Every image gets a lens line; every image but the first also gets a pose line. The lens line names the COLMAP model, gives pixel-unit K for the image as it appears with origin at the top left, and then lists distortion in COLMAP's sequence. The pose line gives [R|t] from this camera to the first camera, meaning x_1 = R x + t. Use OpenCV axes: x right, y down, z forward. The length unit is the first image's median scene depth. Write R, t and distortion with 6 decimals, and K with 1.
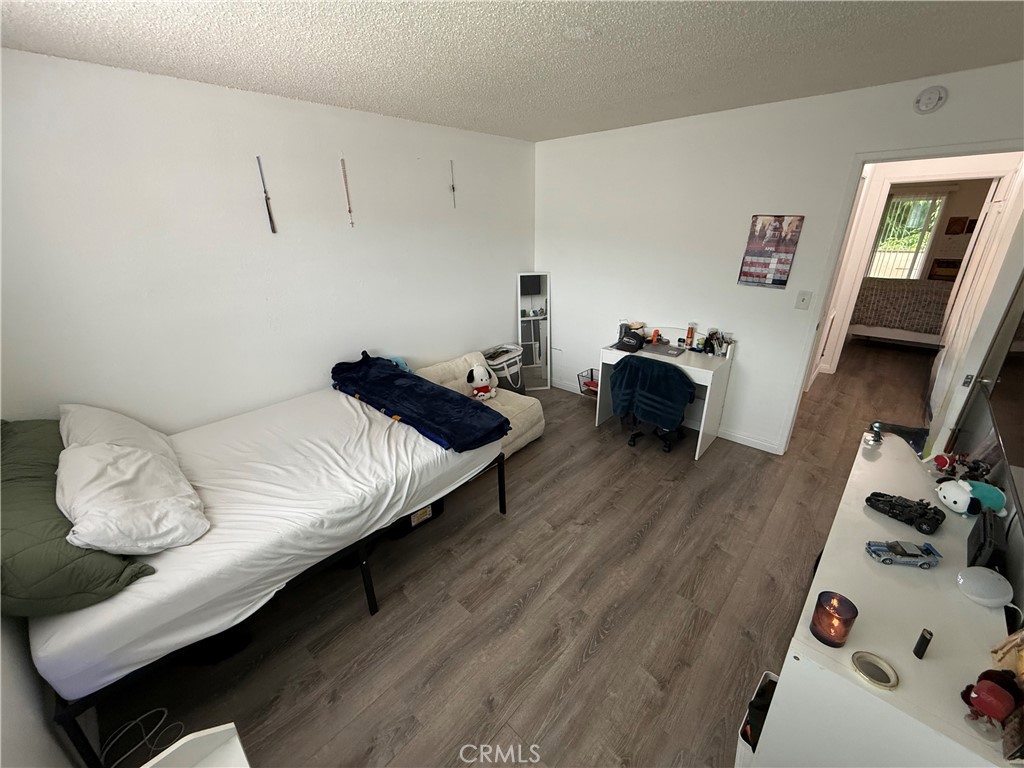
lens RADIAL K [[414.0, 0, 512.0], [0, 414.0, 384.0], [0, 0, 1]] dist [-0.000094, -0.000069]
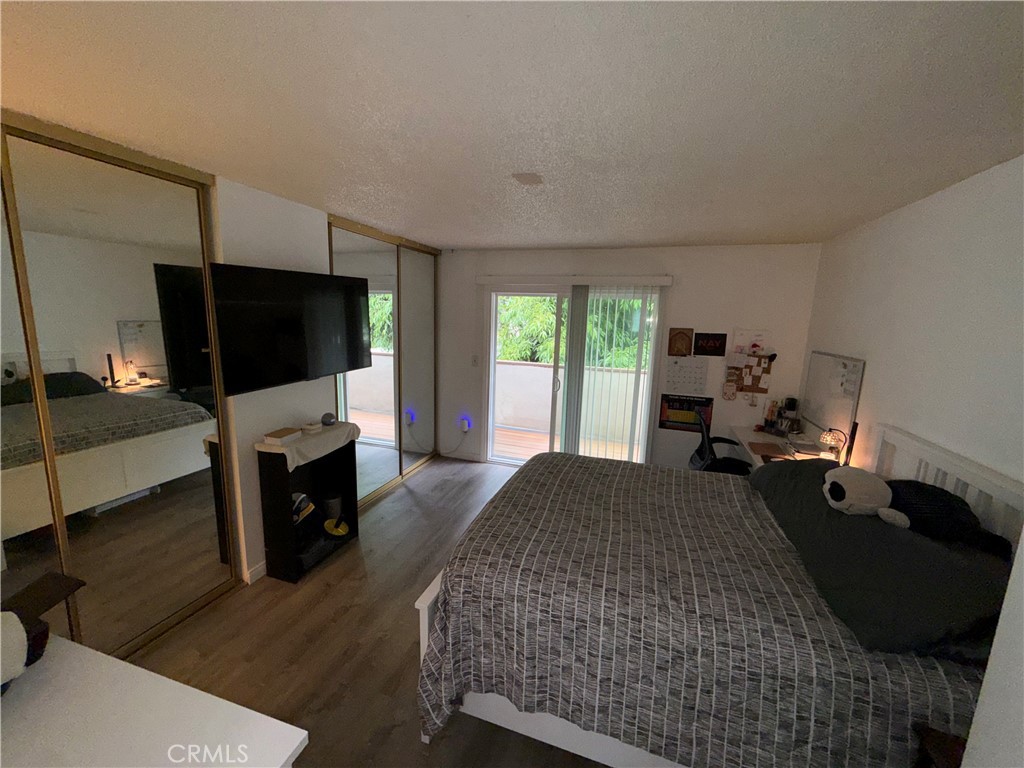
lens RADIAL K [[414.0, 0, 512.0], [0, 414.0, 384.0], [0, 0, 1]] dist [-0.000094, -0.000069]
pose [[0.908146, -0.027253, 0.417765, 0.585417], [0.112125, 0.977257, -0.179990, -0.232164], [-0.403359, 0.210299, 0.890548, 0.561033]]
